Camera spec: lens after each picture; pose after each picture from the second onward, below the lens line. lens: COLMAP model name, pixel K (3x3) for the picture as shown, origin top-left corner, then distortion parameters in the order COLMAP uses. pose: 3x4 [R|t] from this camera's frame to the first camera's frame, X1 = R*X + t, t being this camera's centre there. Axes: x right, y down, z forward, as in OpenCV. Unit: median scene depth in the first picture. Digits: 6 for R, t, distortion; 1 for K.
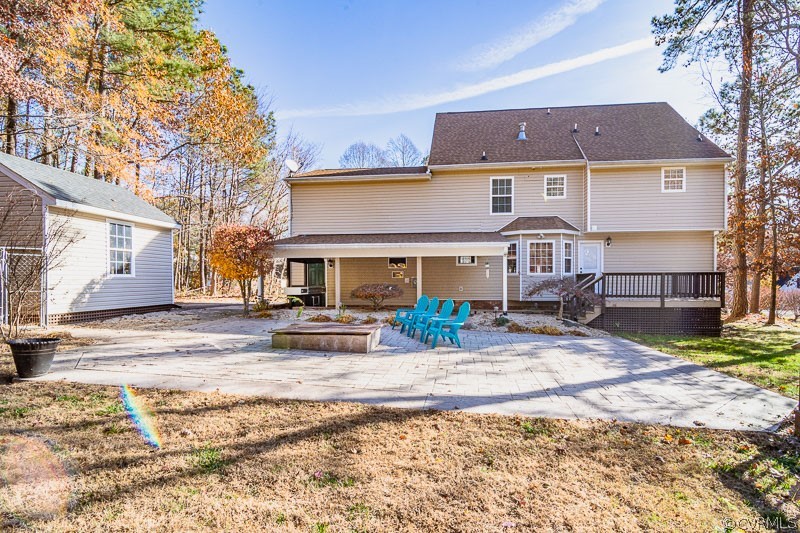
lens RADIAL K [[384.9, 0, 400.0], [0, 384.9, 266.5], [0, 0, 1]] dist [0.086212, 0.000013]
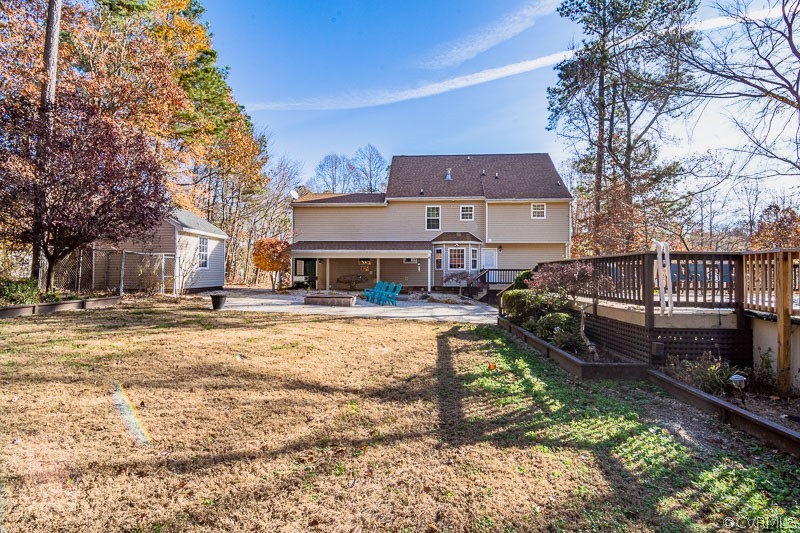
lens RADIAL K [[384.9, 0, 400.0], [0, 384.9, 266.5], [0, 0, 1]] dist [0.086212, 0.000013]
pose [[0.995343, 0.011865, 0.095663, -0.011886], [-0.013924, 0.999685, 0.020882, -0.020852], [-0.095385, -0.022116, 0.995195, -0.511159]]
